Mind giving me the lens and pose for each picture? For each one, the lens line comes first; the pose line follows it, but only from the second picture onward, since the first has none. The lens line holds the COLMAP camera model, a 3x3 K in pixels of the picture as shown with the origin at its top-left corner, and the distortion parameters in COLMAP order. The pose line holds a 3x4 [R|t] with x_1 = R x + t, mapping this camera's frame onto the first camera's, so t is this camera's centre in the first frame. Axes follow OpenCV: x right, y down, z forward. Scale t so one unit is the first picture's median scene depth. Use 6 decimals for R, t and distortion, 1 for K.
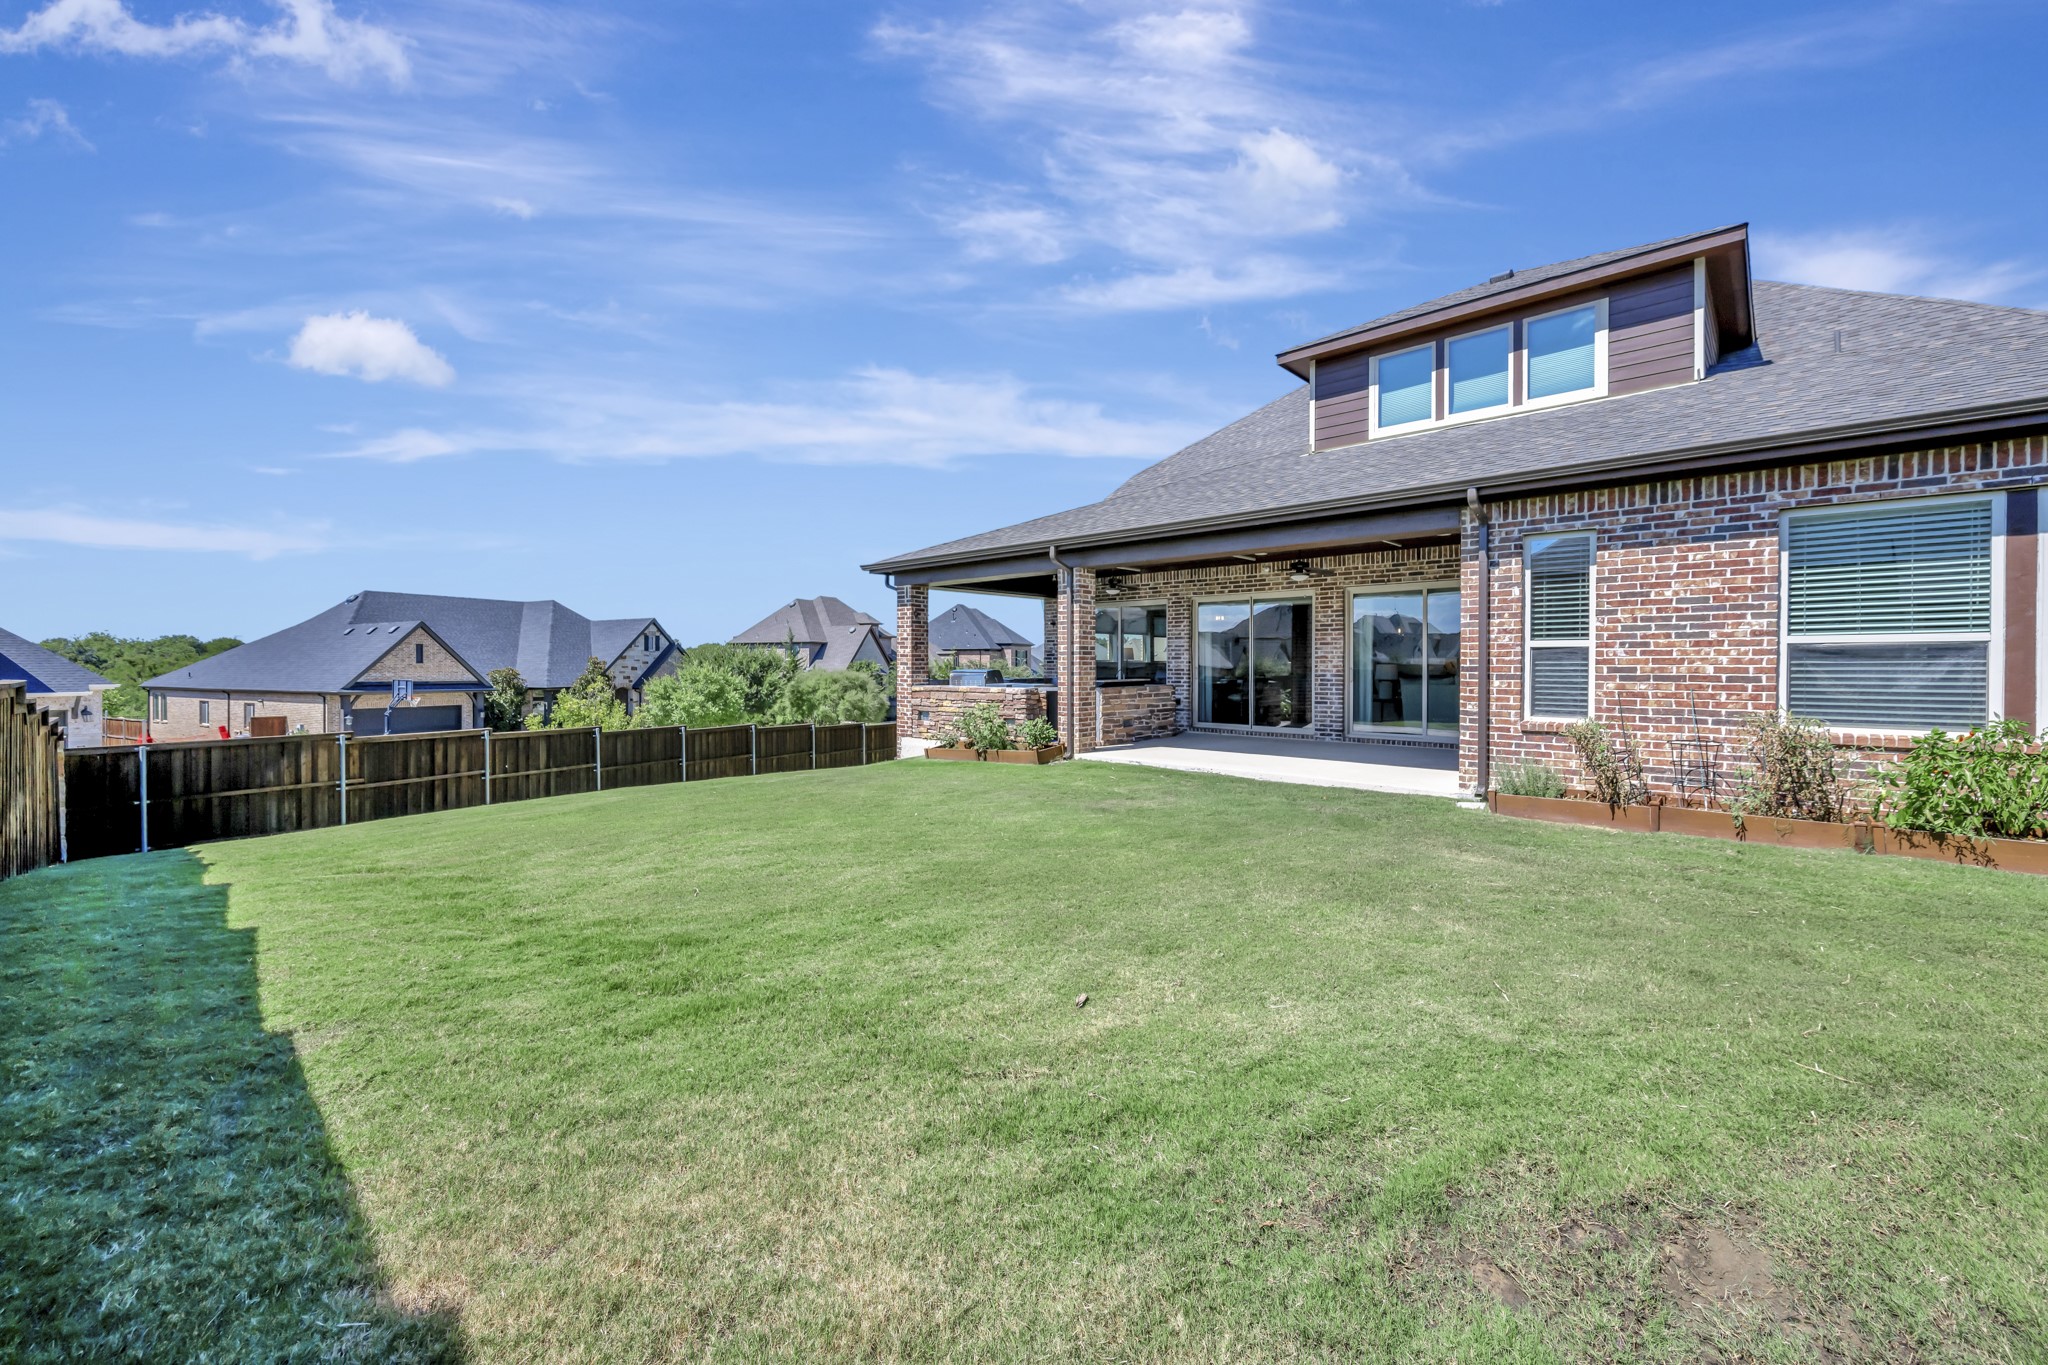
lens RADIAL K [[824.5, 0, 1016.6], [0, 824.5, 676.2], [0, 0, 1]] dist [-0.003030, 0.000730]
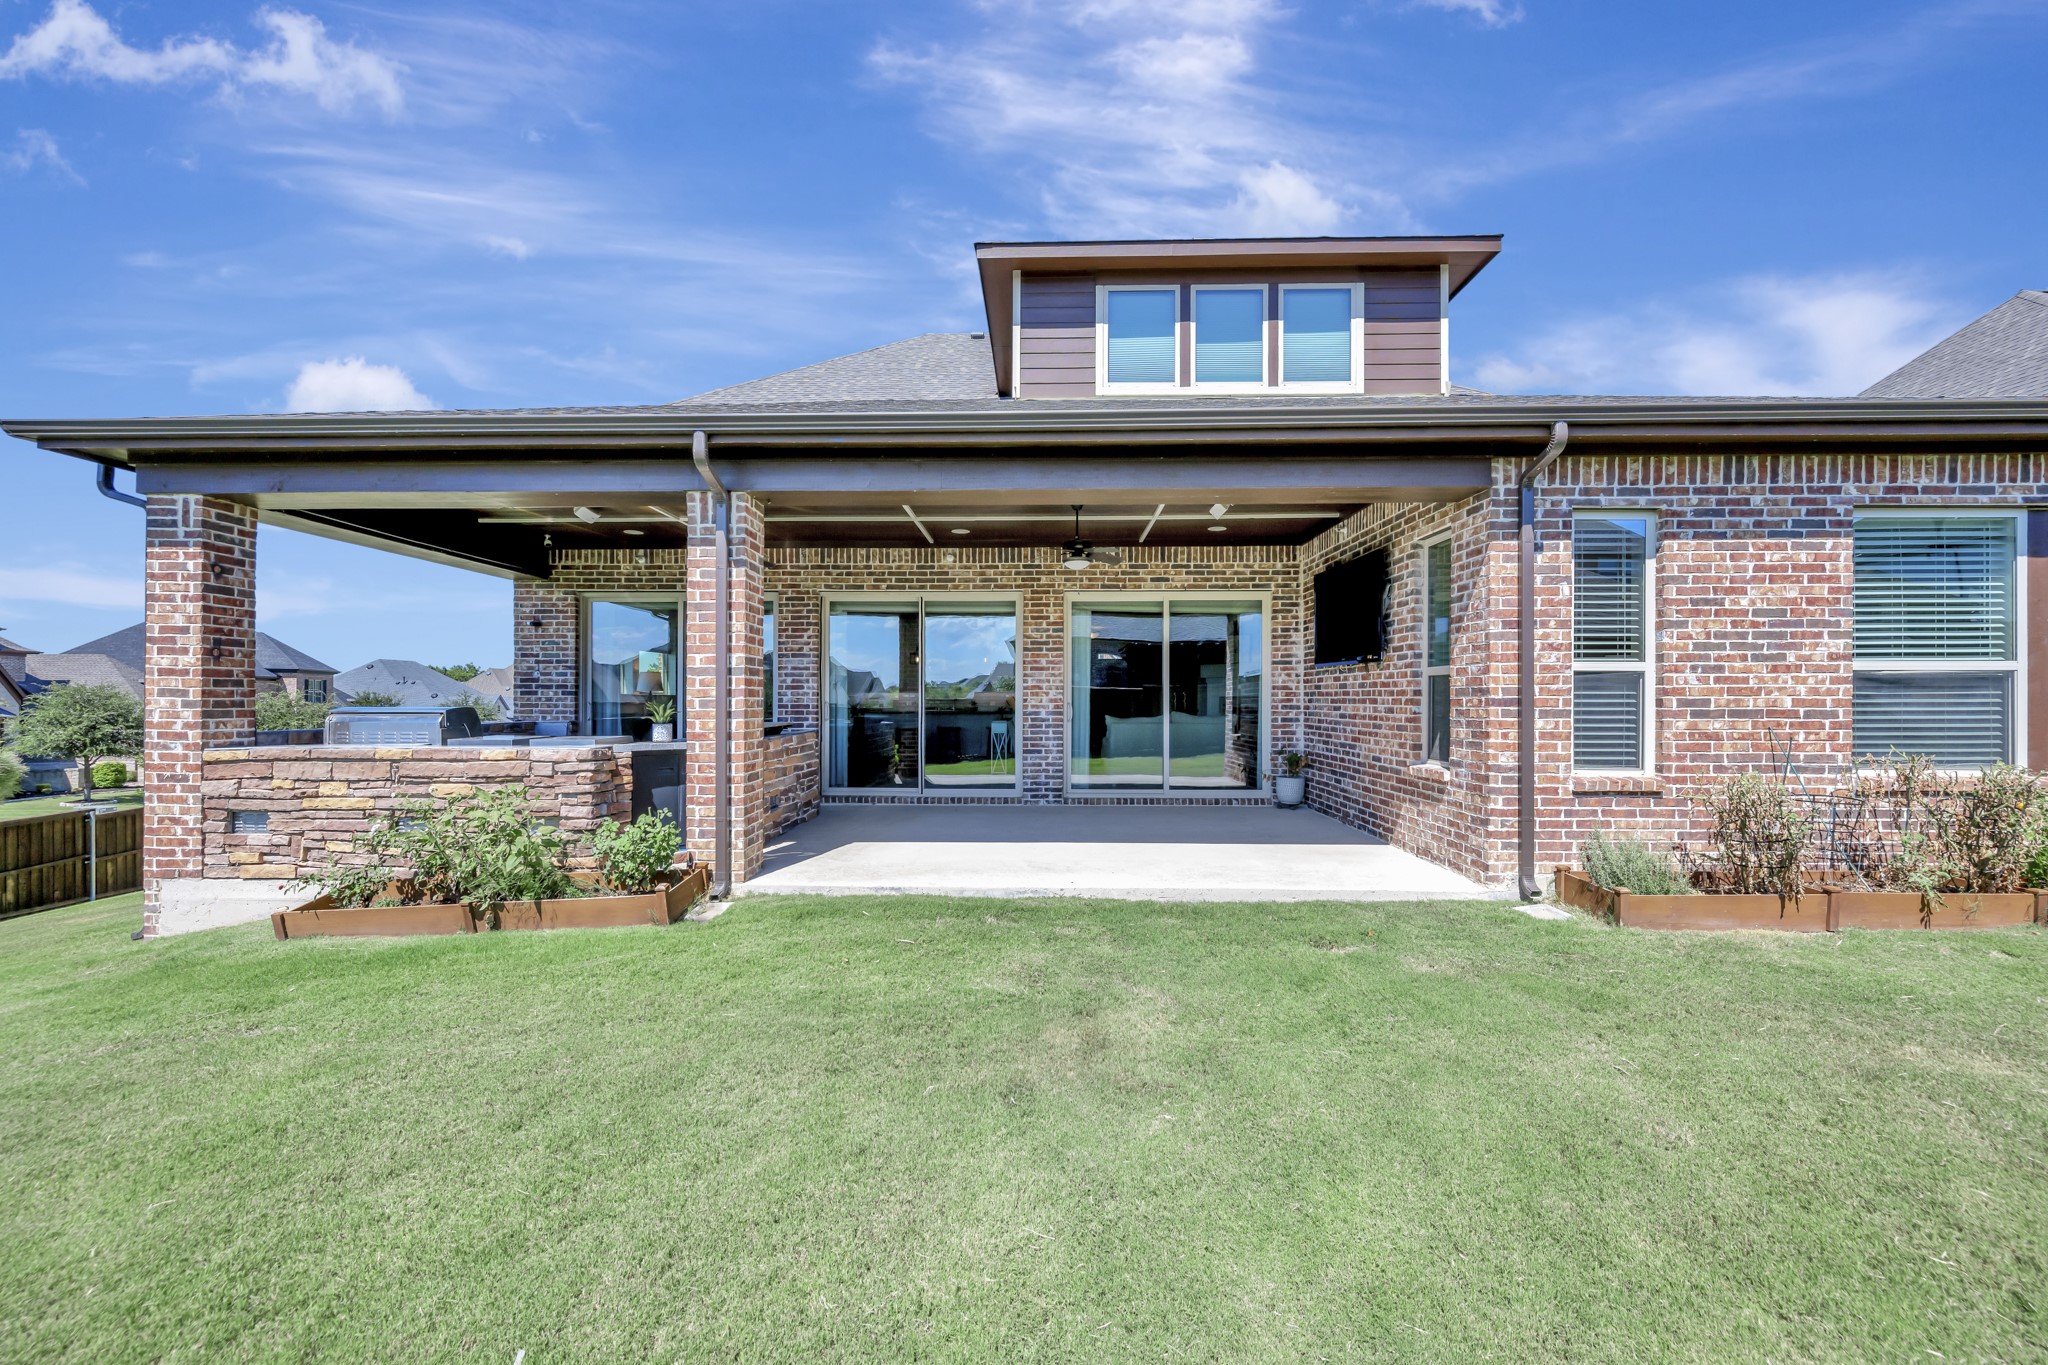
lens RADIAL K [[824.5, 0, 1037.7], [0, 824.5, 697.6], [0, 0, 1]] dist [-0.003030, 0.000730]
pose [[0.734737, 0.003466, 0.678343, -0.193963], [0.008939, 0.999851, -0.014792, -0.006735], [-0.678293, 0.016932, 0.734596, 0.840771]]
